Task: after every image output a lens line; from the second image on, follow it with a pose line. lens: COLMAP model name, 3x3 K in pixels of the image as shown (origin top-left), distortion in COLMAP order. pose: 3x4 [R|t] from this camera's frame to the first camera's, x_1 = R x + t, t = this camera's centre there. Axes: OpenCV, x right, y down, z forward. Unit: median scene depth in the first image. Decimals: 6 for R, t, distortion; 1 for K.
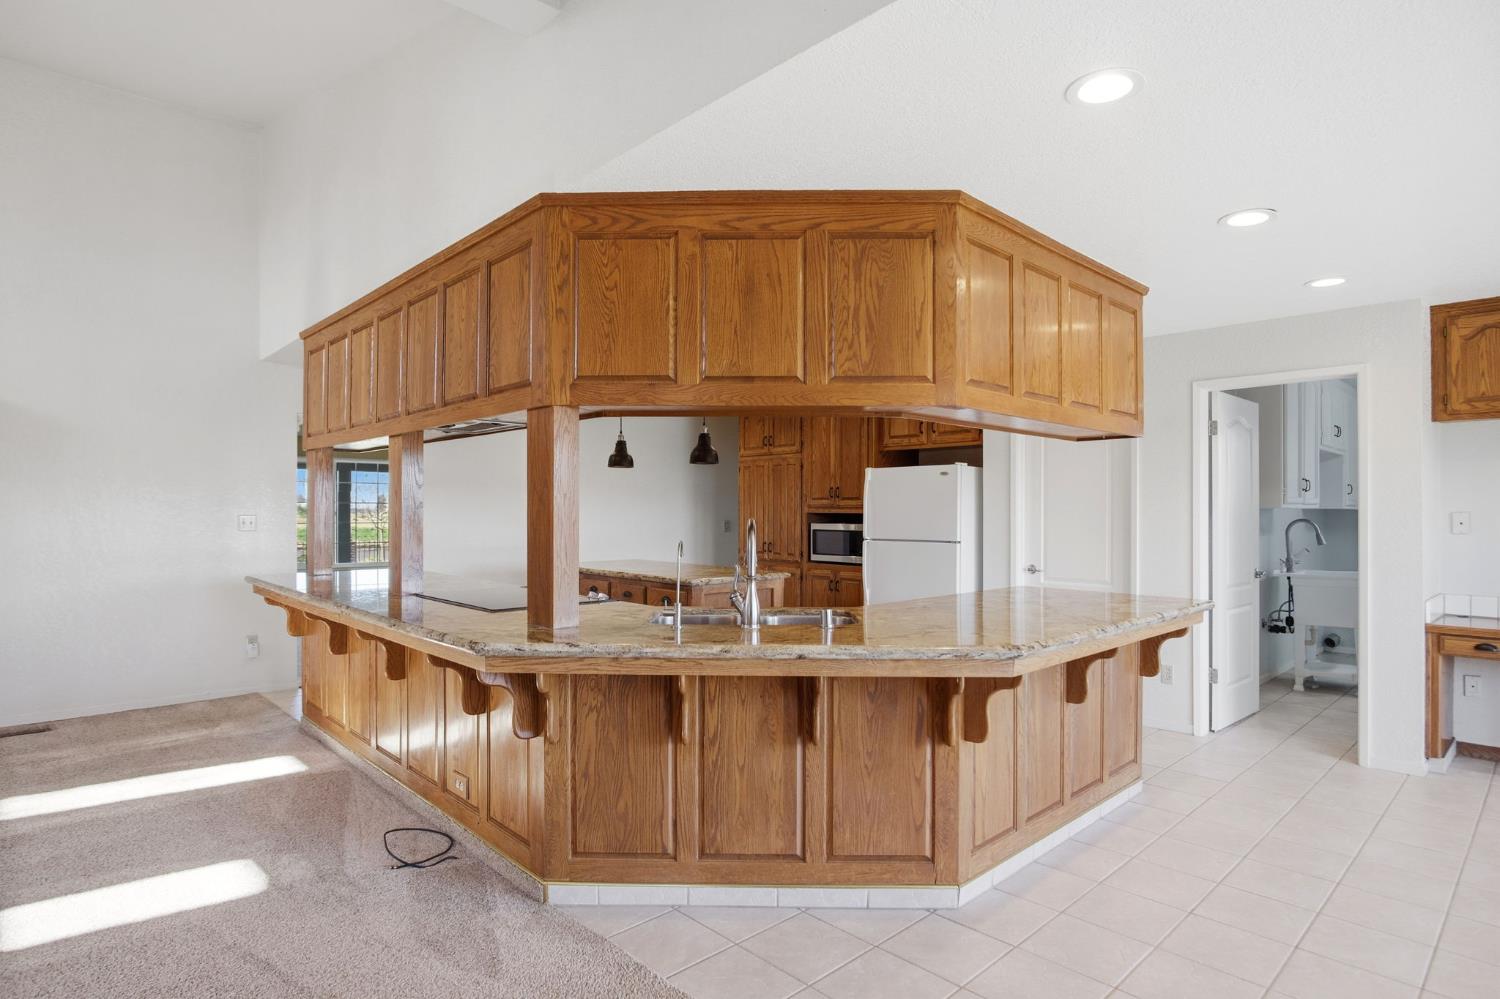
lens RADIAL K [[806.7, 0, 745.7], [0, 806.7, 511.2], [0, 0, 1]] dist [-0.044075, 0.017091]
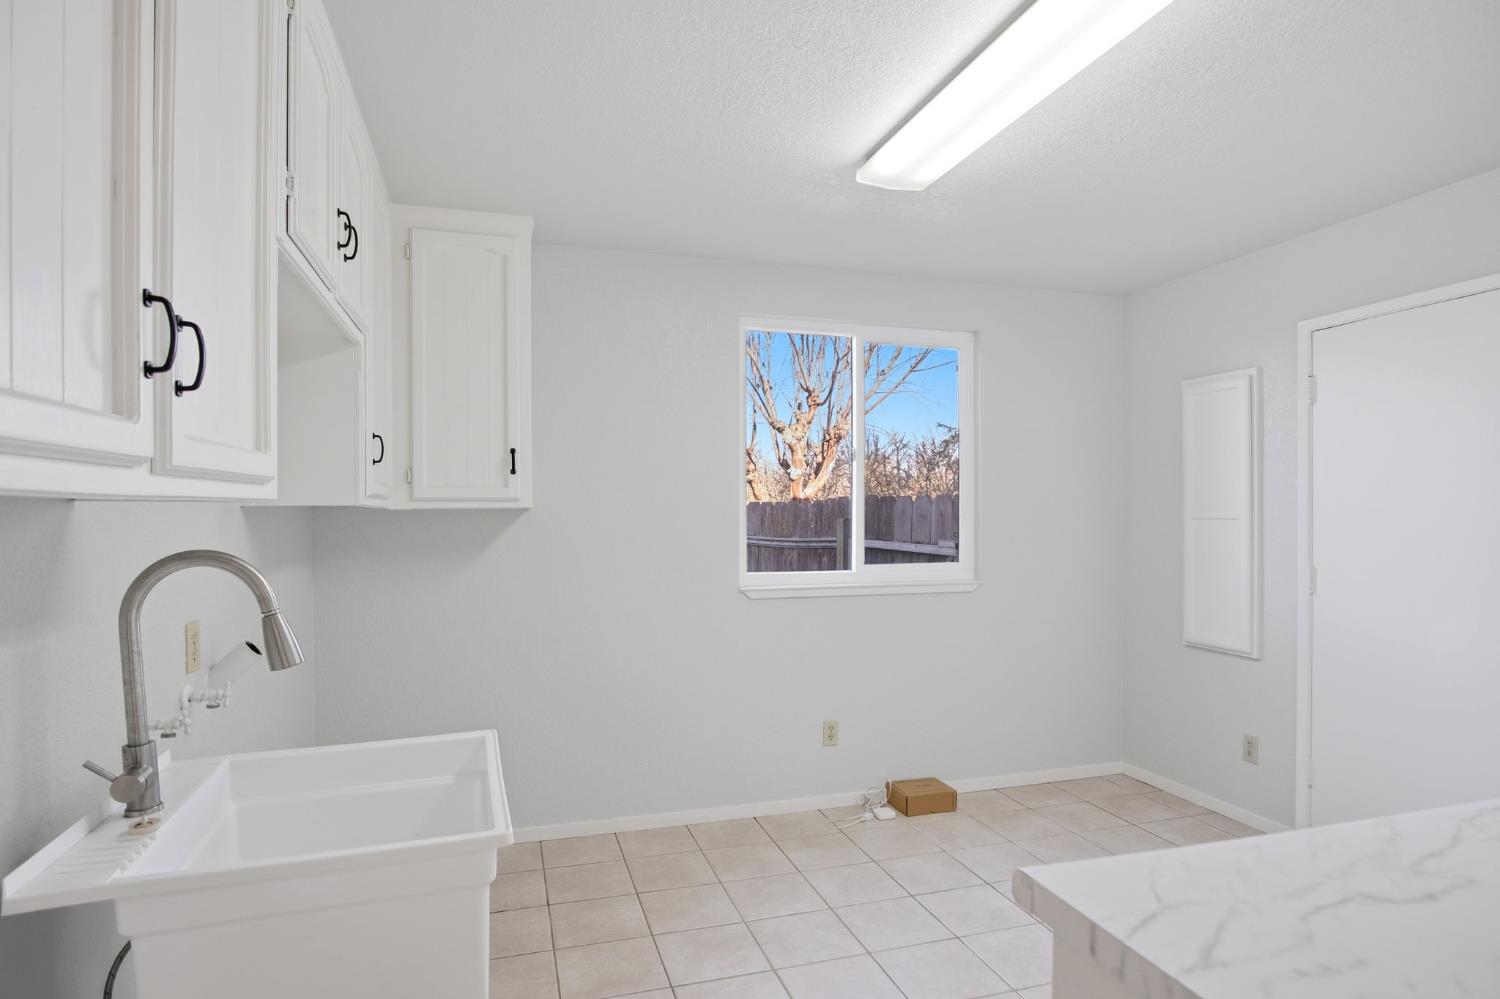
lens RADIAL K [[806.7, 0, 745.7], [0, 806.7, 511.2], [0, 0, 1]] dist [-0.044075, 0.017091]
pose [[0.439554, -0.007051, 0.898188, 0.864899], [0.009248, 0.999952, 0.003324, 0.000307], [-0.898168, 0.006845, 0.439598, 1.164490]]
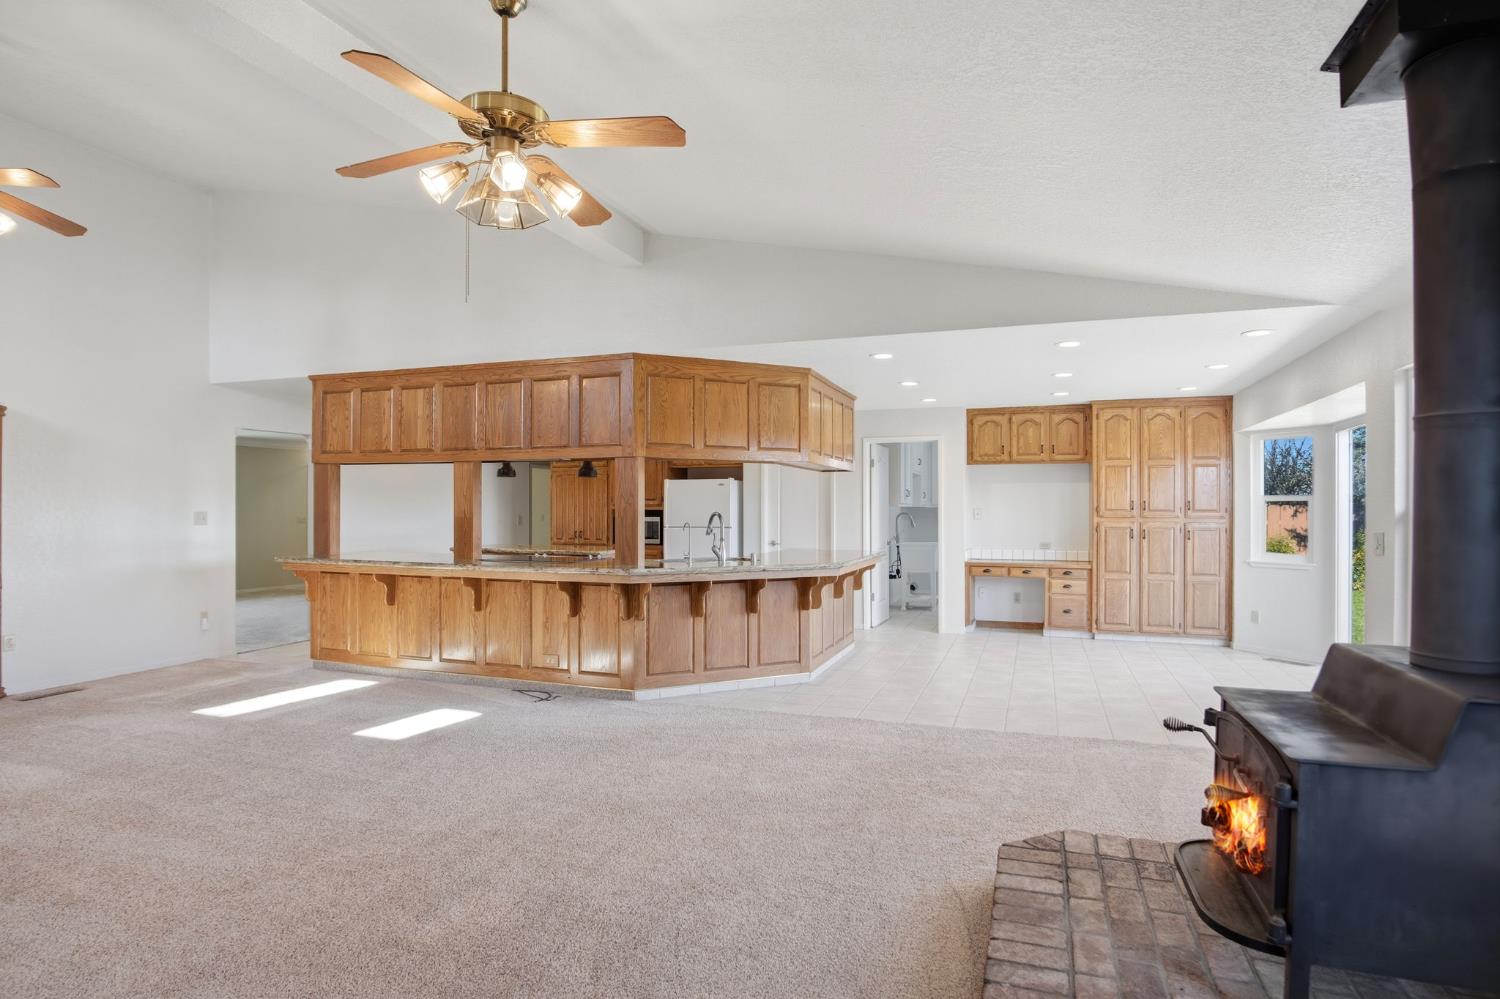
lens RADIAL K [[806.7, 0, 745.7], [0, 806.7, 511.2], [0, 0, 1]] dist [-0.044075, 0.017091]
pose [[0.893137, -0.001938, 0.449780, -0.598114], [0.000281, 0.999993, 0.003750, -0.000065], [-0.449784, -0.003223, 0.893131, -0.625303]]
